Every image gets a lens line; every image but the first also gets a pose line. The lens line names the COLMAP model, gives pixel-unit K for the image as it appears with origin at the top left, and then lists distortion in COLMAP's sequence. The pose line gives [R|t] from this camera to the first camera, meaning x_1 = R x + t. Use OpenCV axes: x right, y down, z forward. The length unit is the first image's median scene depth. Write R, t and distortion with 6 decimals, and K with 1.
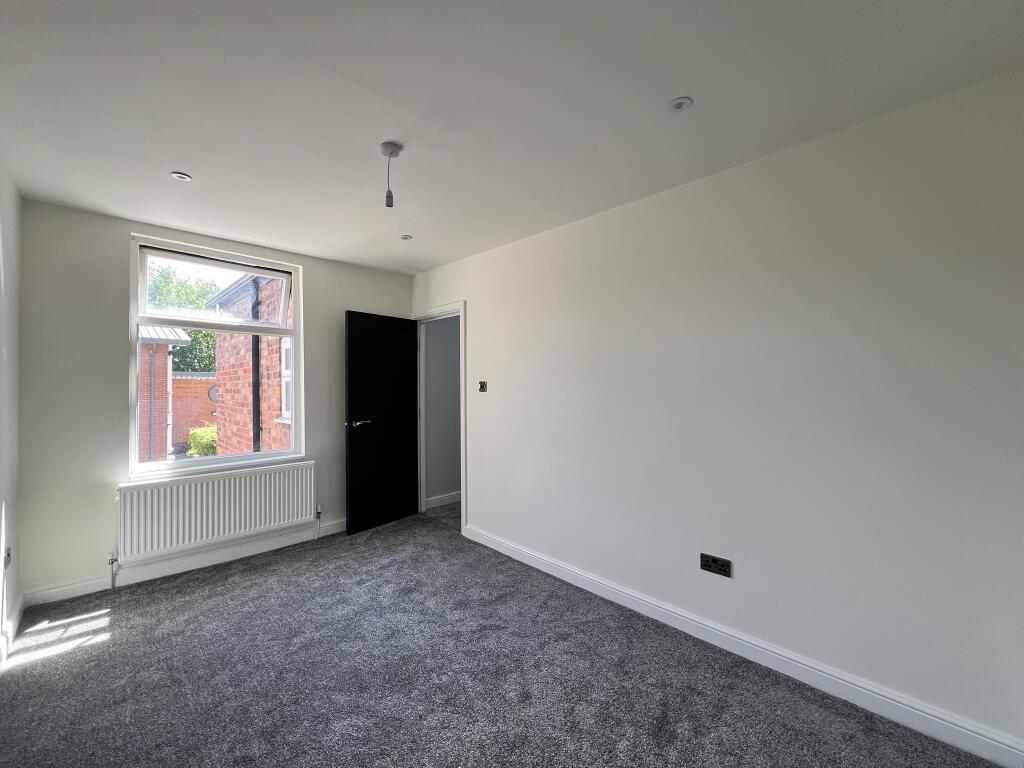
lens RADIAL K [[409.4, 0, 510.1], [0, 409.4, 383.1], [0, 0, 1]] dist [0.001649, -0.001082]
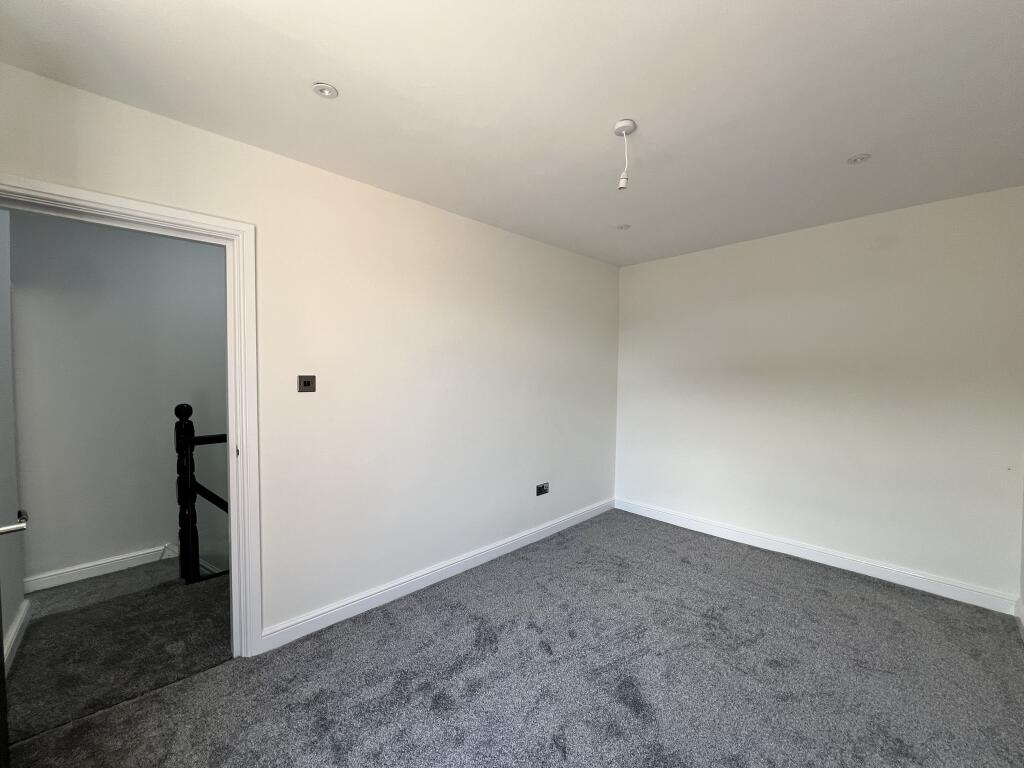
lens RADIAL K [[409.4, 0, 510.3], [0, 409.4, 381.4], [0, 0, 1]] dist [0.001649, -0.001082]
pose [[0.016716, -0.020504, 0.999650, -0.901071], [0.003397, 0.999785, 0.020450, -0.008873], [-0.999855, 0.003054, 0.016782, 0.899181]]
